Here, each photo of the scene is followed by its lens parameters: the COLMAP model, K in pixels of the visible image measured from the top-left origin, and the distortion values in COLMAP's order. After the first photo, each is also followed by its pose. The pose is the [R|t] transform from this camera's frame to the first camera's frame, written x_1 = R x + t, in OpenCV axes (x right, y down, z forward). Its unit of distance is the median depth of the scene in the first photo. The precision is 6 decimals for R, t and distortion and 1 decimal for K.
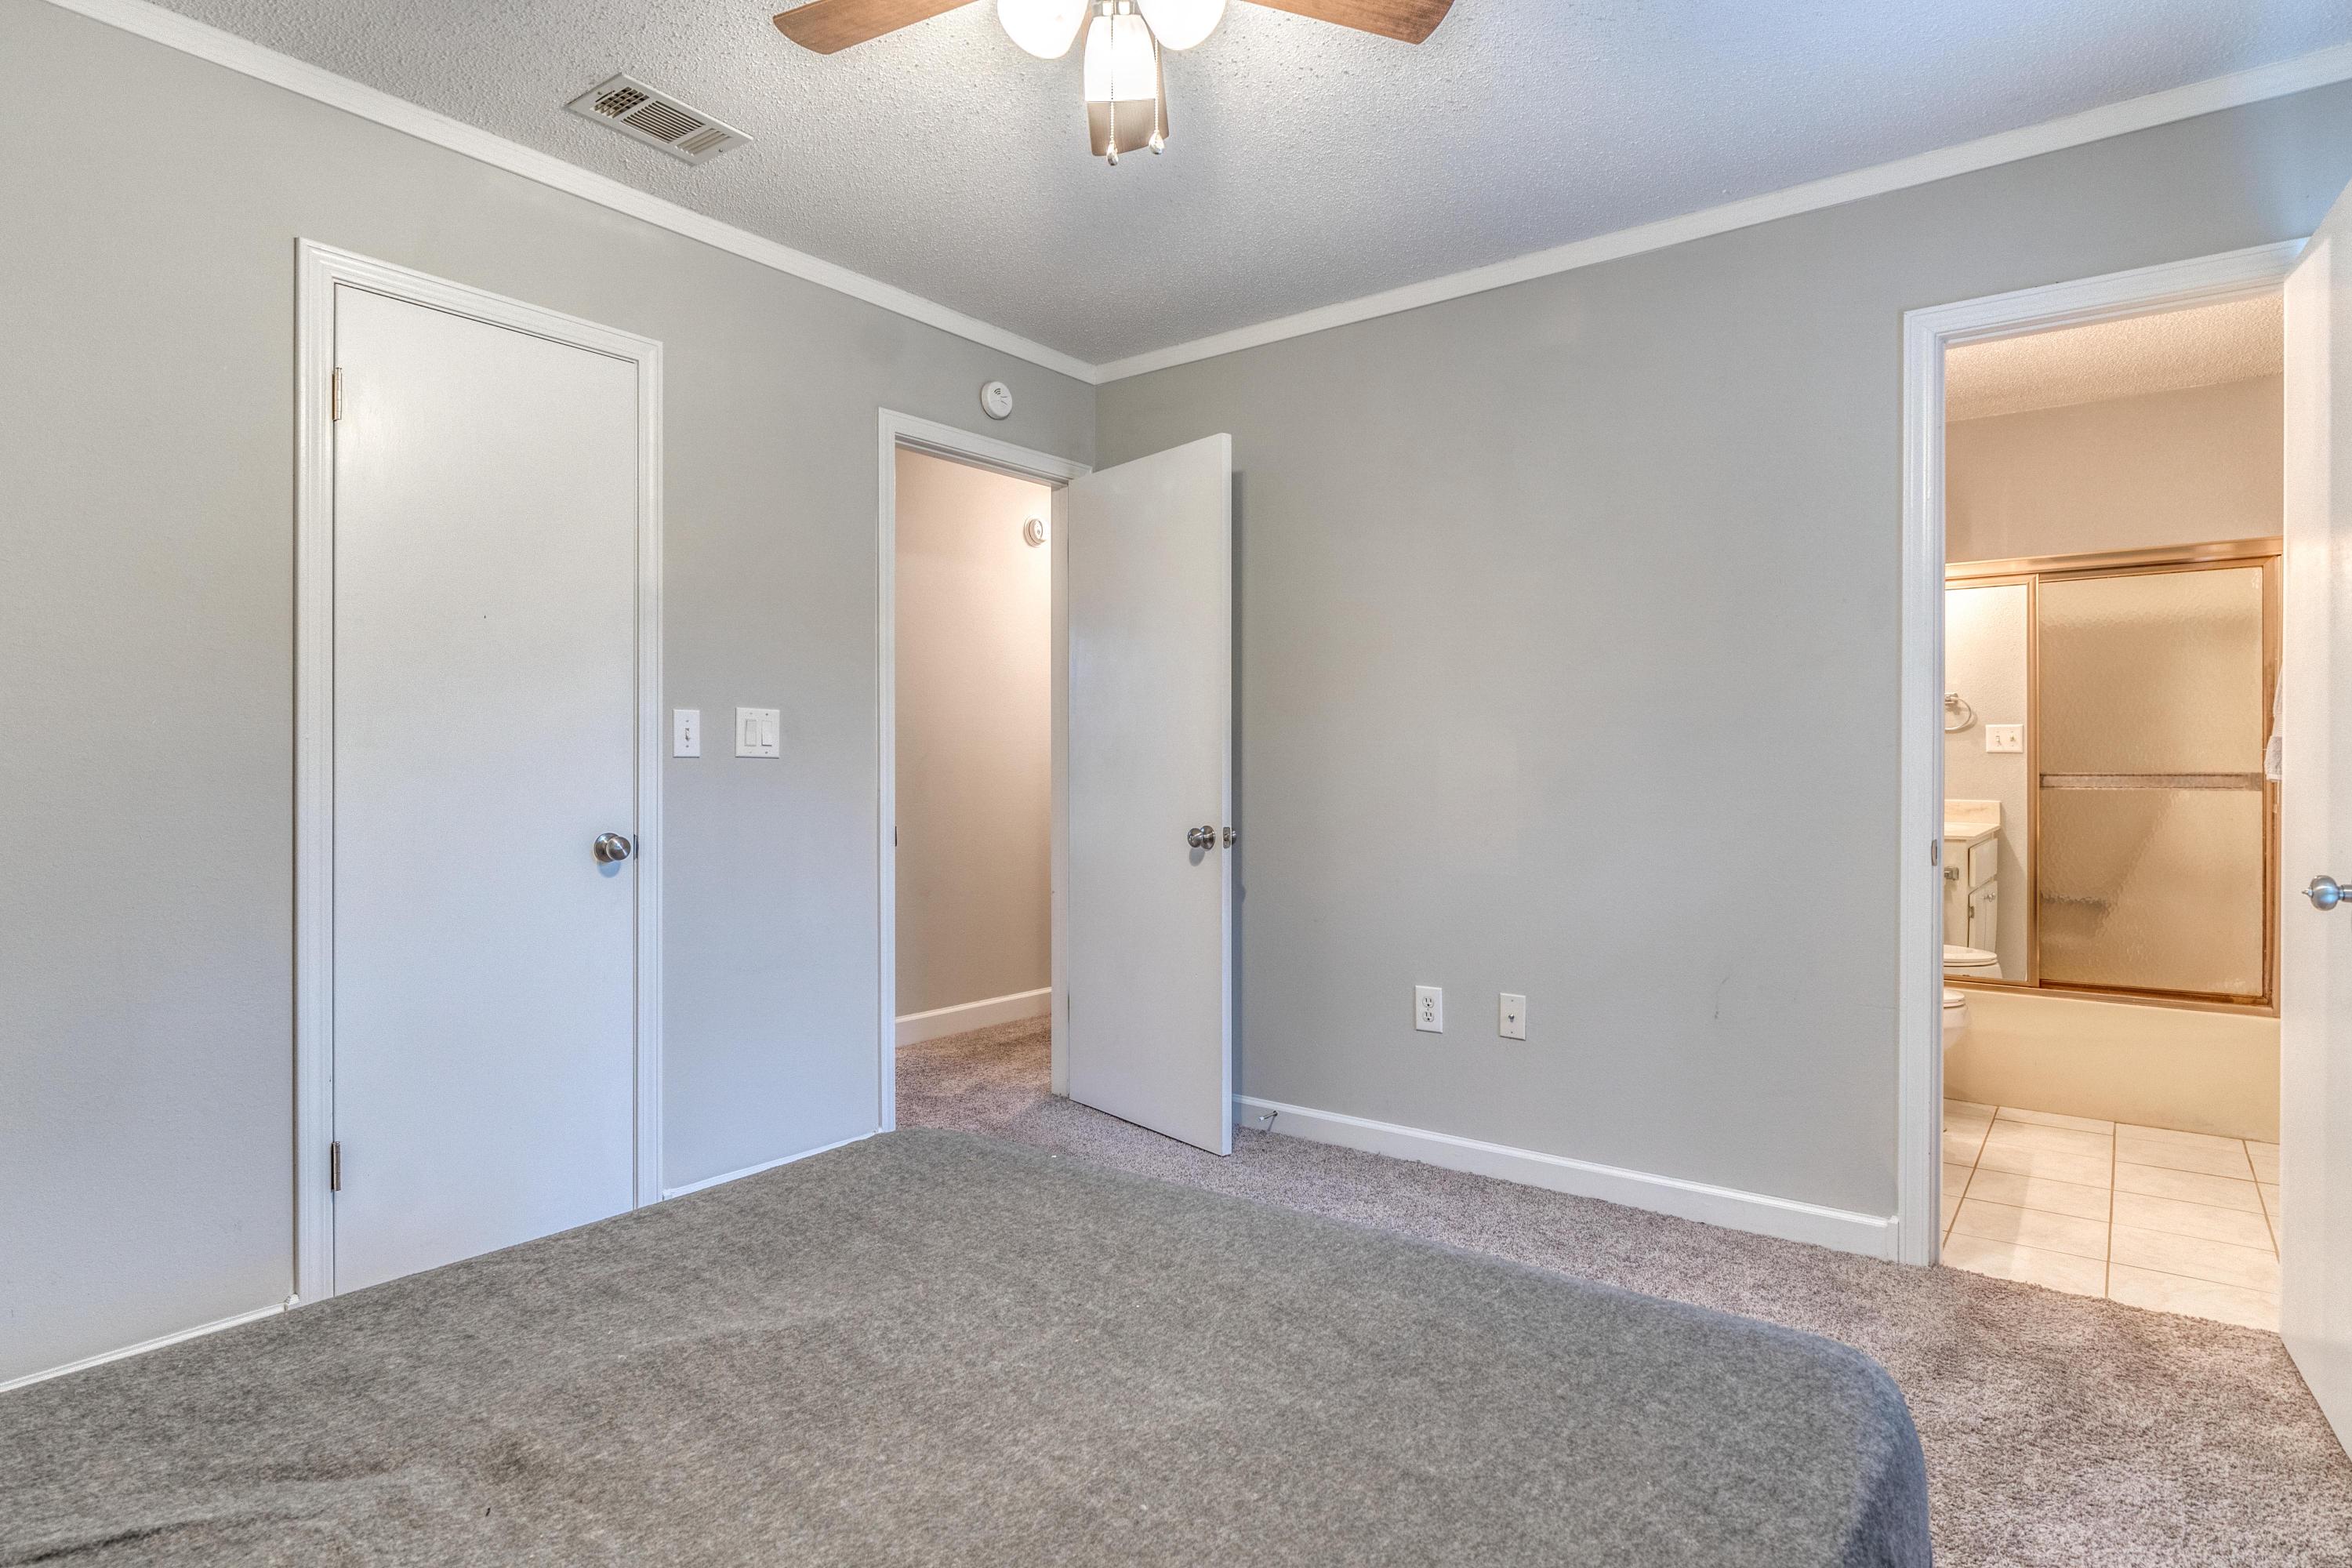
lens RADIAL K [[1219.8, 0, 1161.8], [0, 1219.8, 821.0], [0, 0, 1]] dist [0.014731, 0.001087]
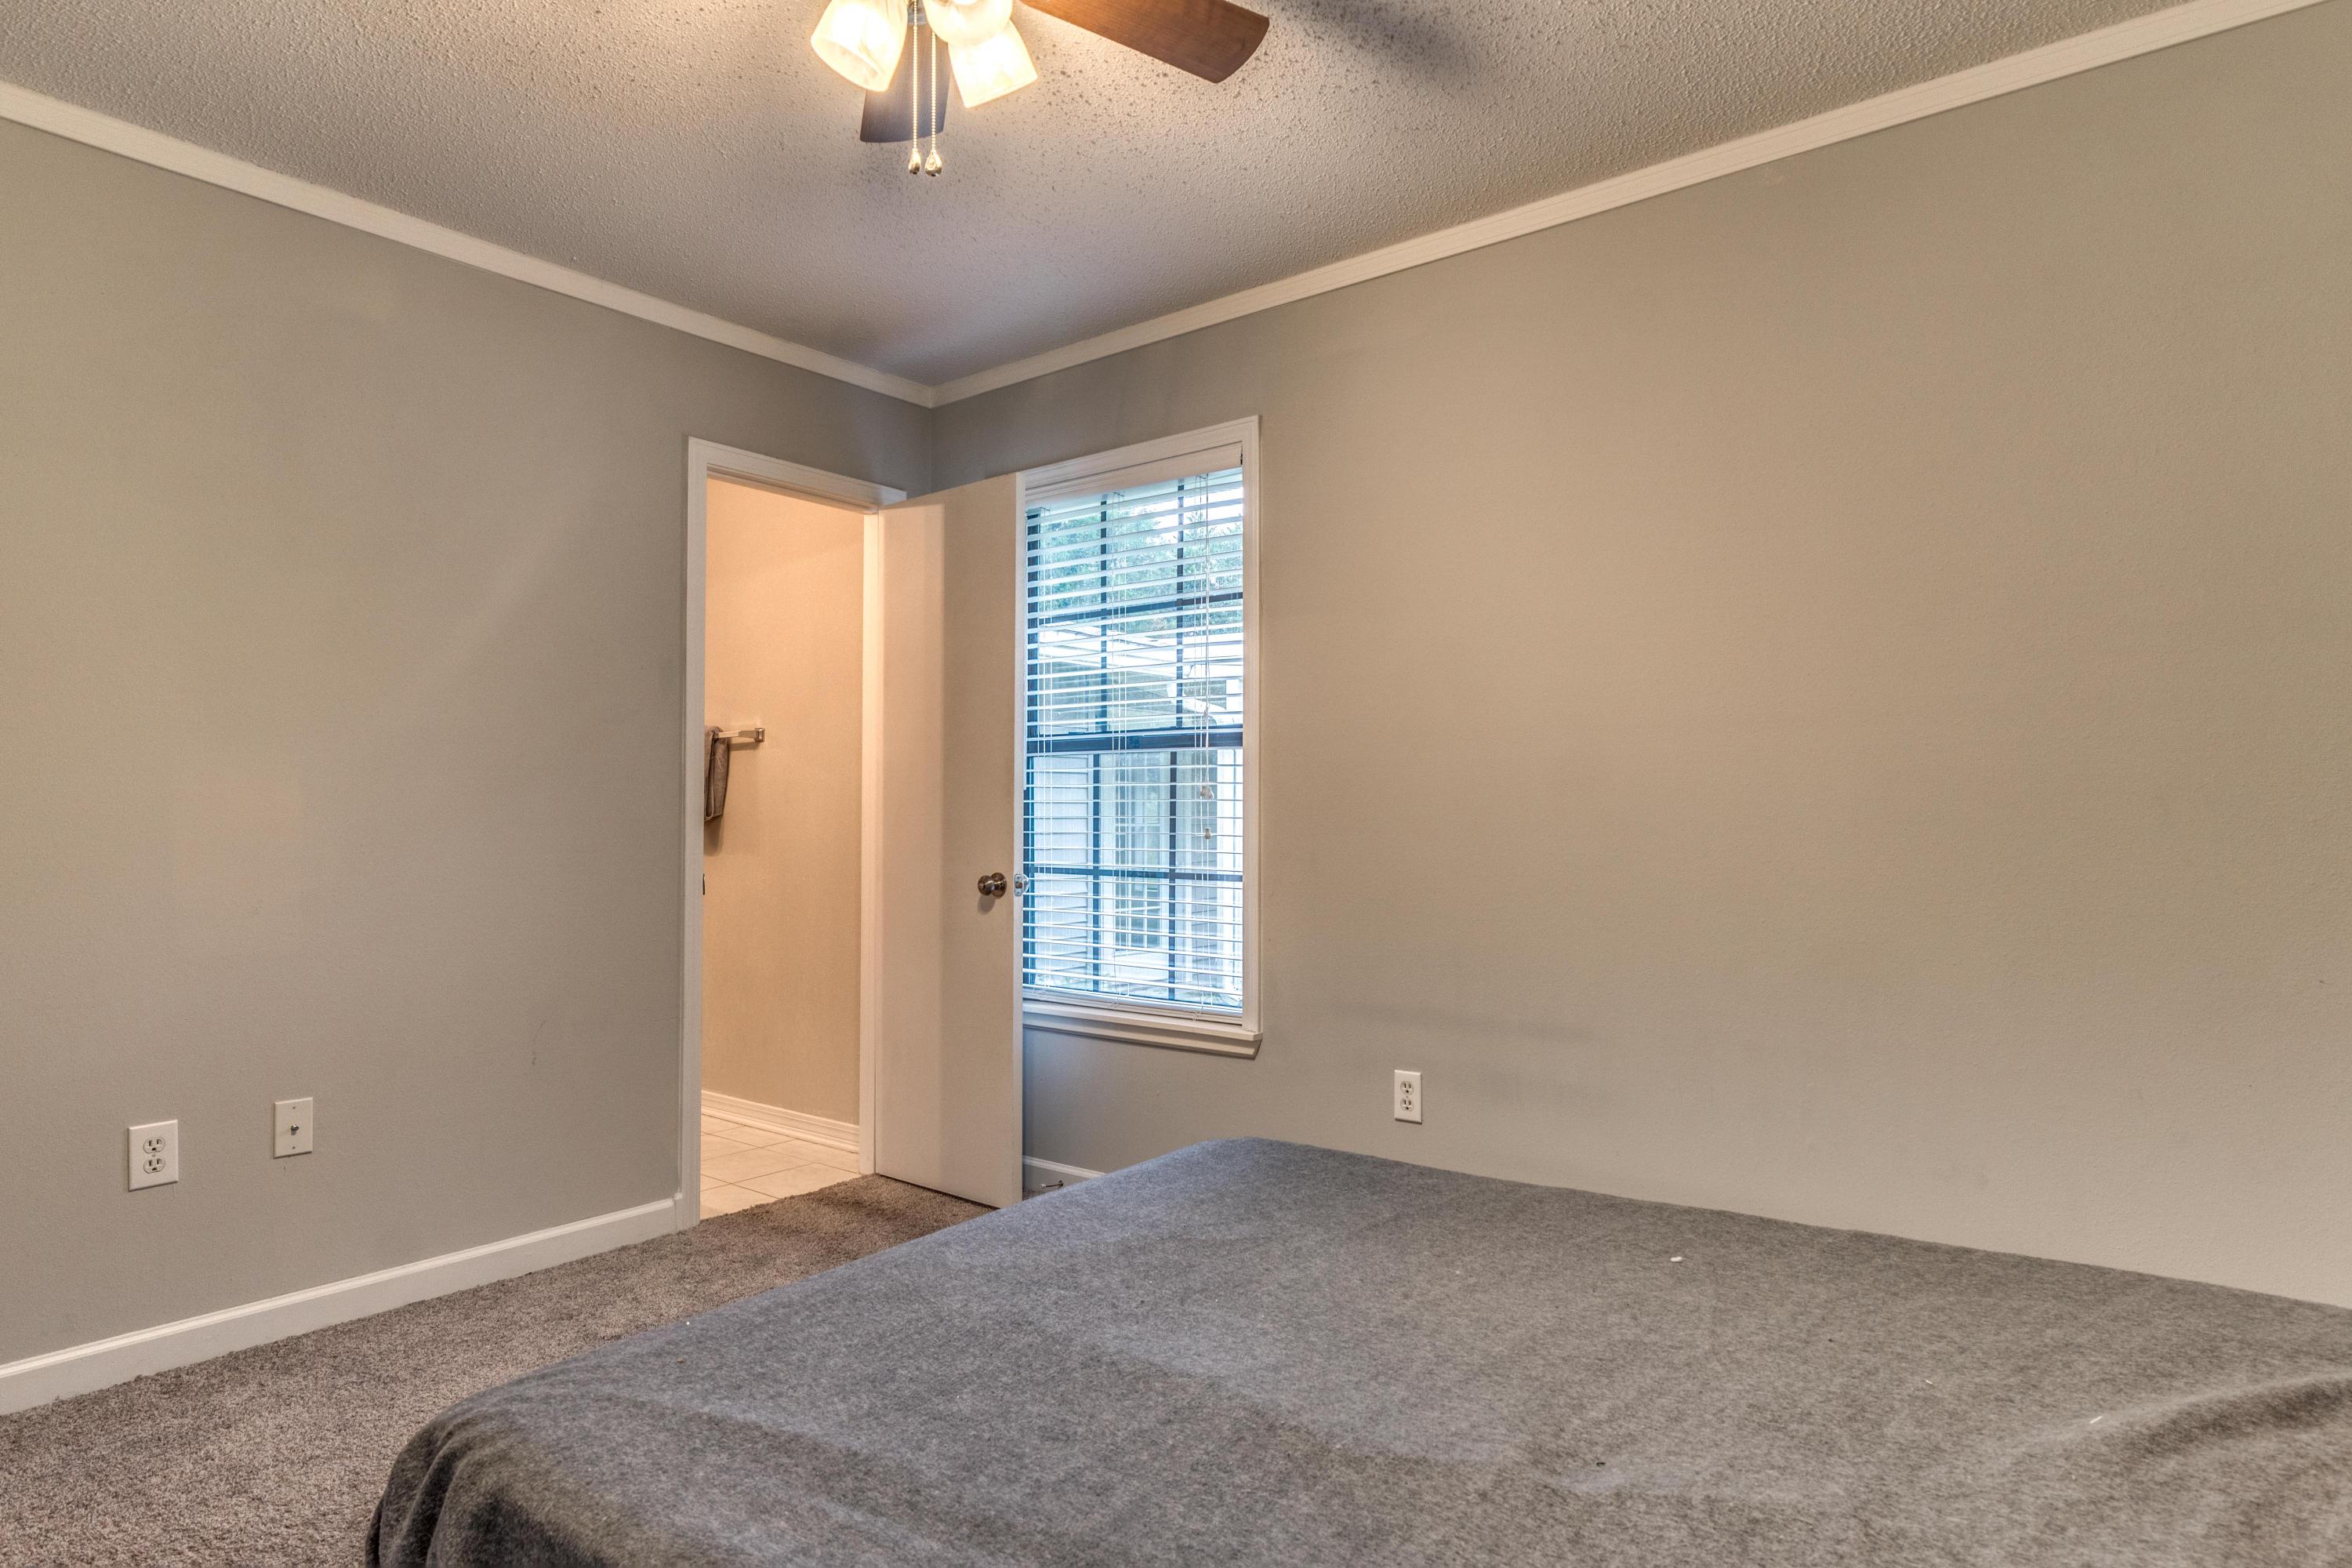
lens RADIAL K [[1219.8, 0, 1161.8], [0, 1219.8, 821.0], [0, 0, 1]] dist [0.014731, 0.001087]
pose [[0.042226, 0.009044, 0.999067, -0.585553], [0.036062, 0.999294, -0.010570, -0.014513], [-0.998457, 0.036475, 0.041870, 0.456725]]
